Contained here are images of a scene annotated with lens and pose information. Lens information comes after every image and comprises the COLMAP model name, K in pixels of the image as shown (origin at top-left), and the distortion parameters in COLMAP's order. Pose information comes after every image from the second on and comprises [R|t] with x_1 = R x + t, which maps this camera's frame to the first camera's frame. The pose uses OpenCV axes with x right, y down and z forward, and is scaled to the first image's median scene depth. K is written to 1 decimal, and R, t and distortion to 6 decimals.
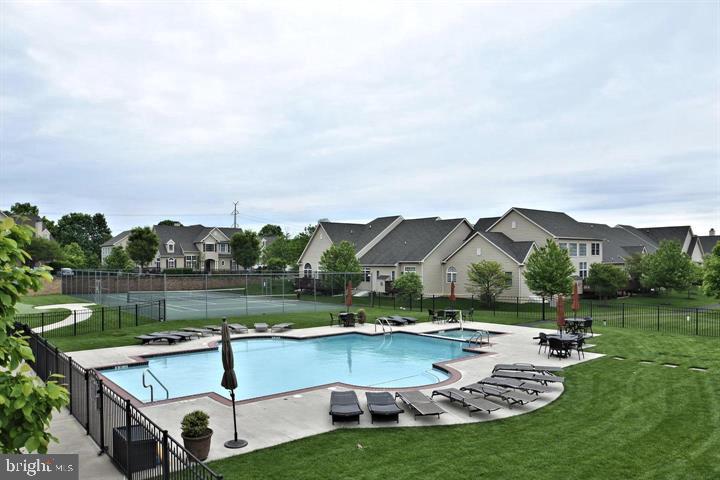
lens RADIAL K [[518.2, 0, 360.6], [0, 518.2, 242.6], [0, 0, 1]] dist [0.001568, -0.000520]
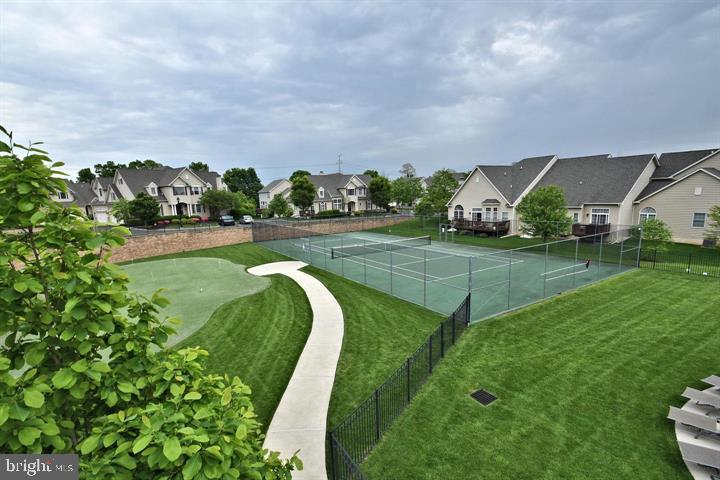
lens RADIAL K [[345.8, 0, 358.8], [0, 345.8, 240.7], [0, 0, 1]] dist [0.001160, 0.000403]
pose [[0.990287, -0.019647, -0.137642, -0.166379], [0.043115, 0.984558, 0.169664, -0.014659], [0.132183, -0.173950, 0.975843, 0.203087]]
